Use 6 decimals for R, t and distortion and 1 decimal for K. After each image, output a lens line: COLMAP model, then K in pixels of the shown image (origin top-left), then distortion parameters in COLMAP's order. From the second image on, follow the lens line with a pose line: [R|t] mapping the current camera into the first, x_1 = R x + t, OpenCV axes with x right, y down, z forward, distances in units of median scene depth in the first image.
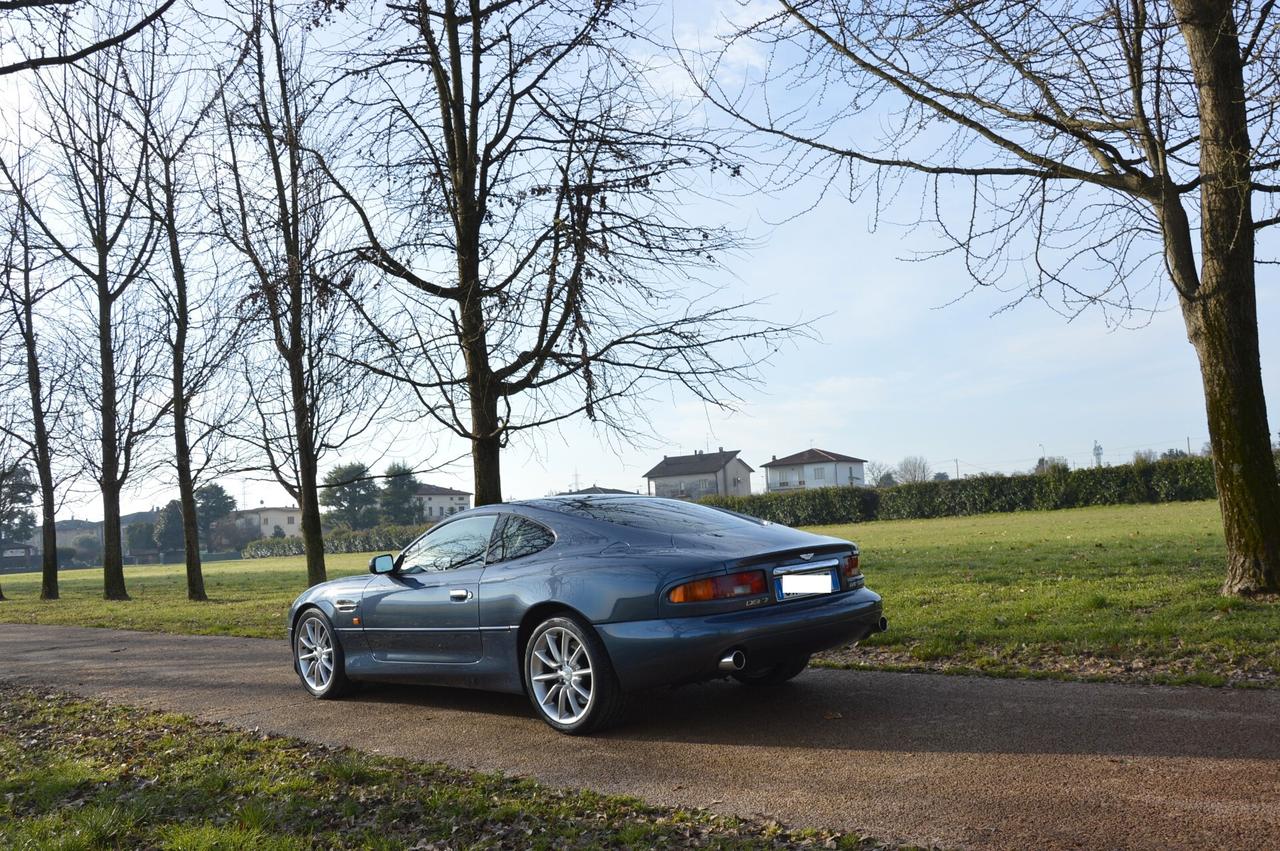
lens RADIAL K [[1159.6, 0, 646.7], [0, 1159.6, 432.4], [0, 0, 1]] dist [-0.108761, 0.157812]
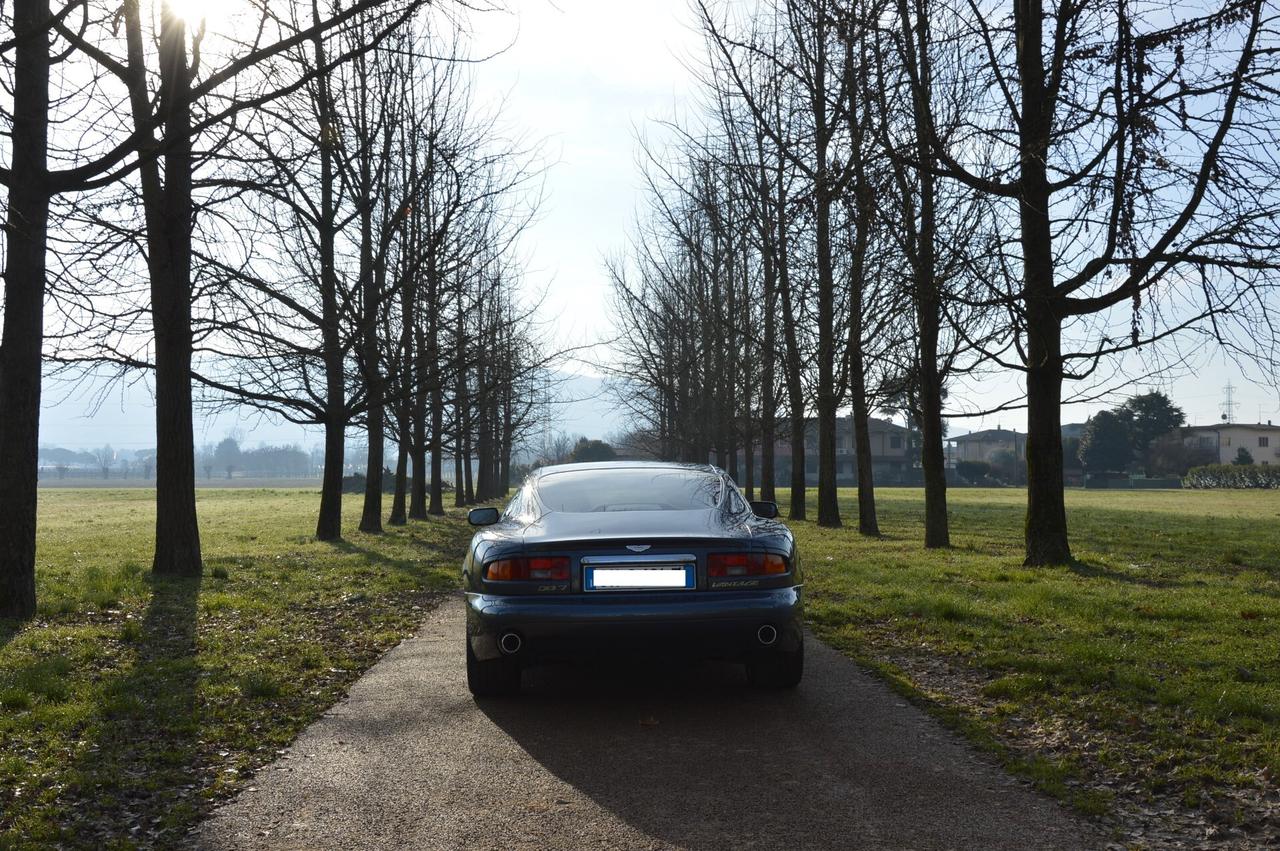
lens RADIAL K [[1410.2, 0, 594.2], [0, 1410.2, 416.0], [0, 0, 1]] dist [0.069210, 0.000000]
pose [[0.725725, 0.034556, -0.687117, 0.314827], [0.008992, 0.998176, 0.059696, -0.023216], [0.687927, -0.049501, 0.724090, 0.057305]]
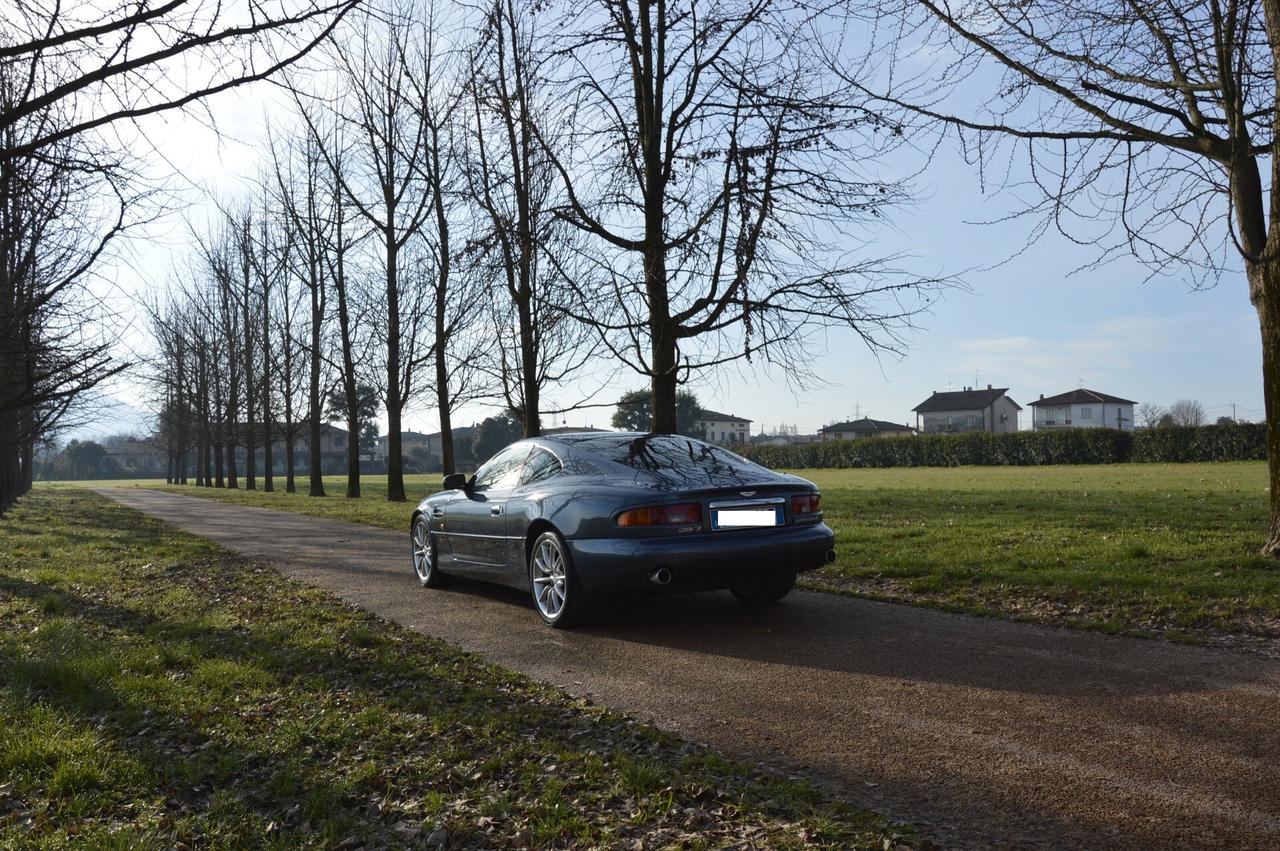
lens RADIAL K [[1084.2, 0, 637.4], [0, 1084.2, 426.5], [0, 0, 1]] dist [-0.102793, 0.051864]
pose [[0.964400, 0.037190, -0.261821, 0.111974], [-0.022004, 0.997914, 0.060697, -0.008618], [0.263532, -0.052775, 0.963206, -0.028137]]
